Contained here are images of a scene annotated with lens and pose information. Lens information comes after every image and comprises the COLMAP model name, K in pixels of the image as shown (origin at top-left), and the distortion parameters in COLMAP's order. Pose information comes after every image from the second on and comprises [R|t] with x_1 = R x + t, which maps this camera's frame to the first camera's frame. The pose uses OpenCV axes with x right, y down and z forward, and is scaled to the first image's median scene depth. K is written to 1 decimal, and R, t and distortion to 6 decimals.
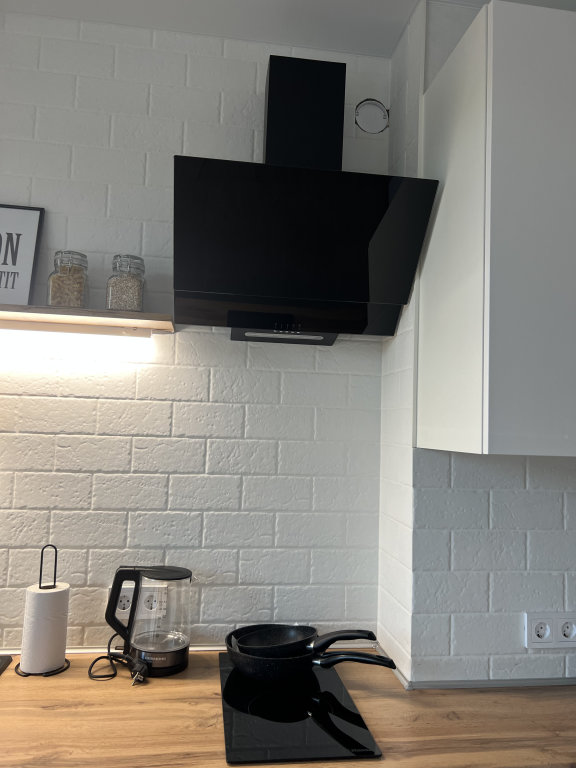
lens RADIAL K [[574.0, 0, 286.7], [0, 574.0, 382.2], [0, 0, 1]] dist [0.013625, -0.025100]
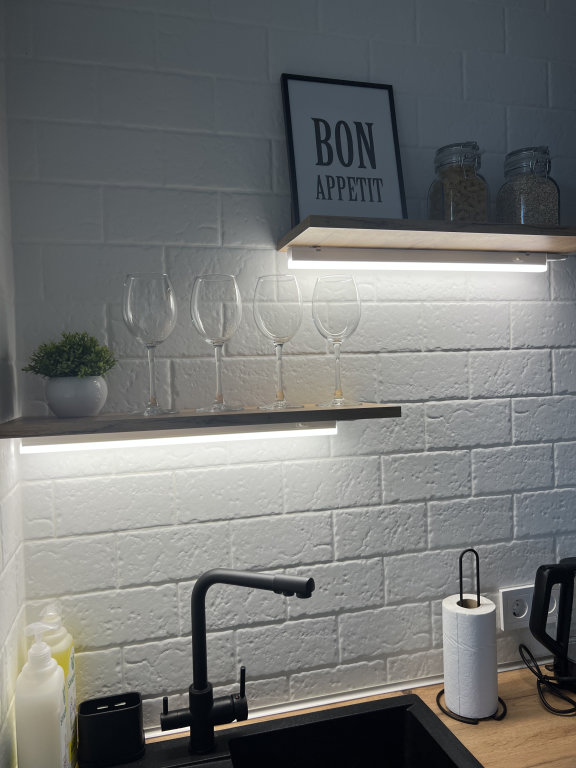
lens RADIAL K [[574.0, 0, 289.9], [0, 574.0, 380.1], [0, 0, 1]] dist [0.013625, -0.025100]
pose [[0.992567, -0.064024, 0.103499, -0.643334], [0.053000, 0.992956, 0.105967, -0.025517], [-0.109554, -0.099694, 0.988969, 0.280861]]
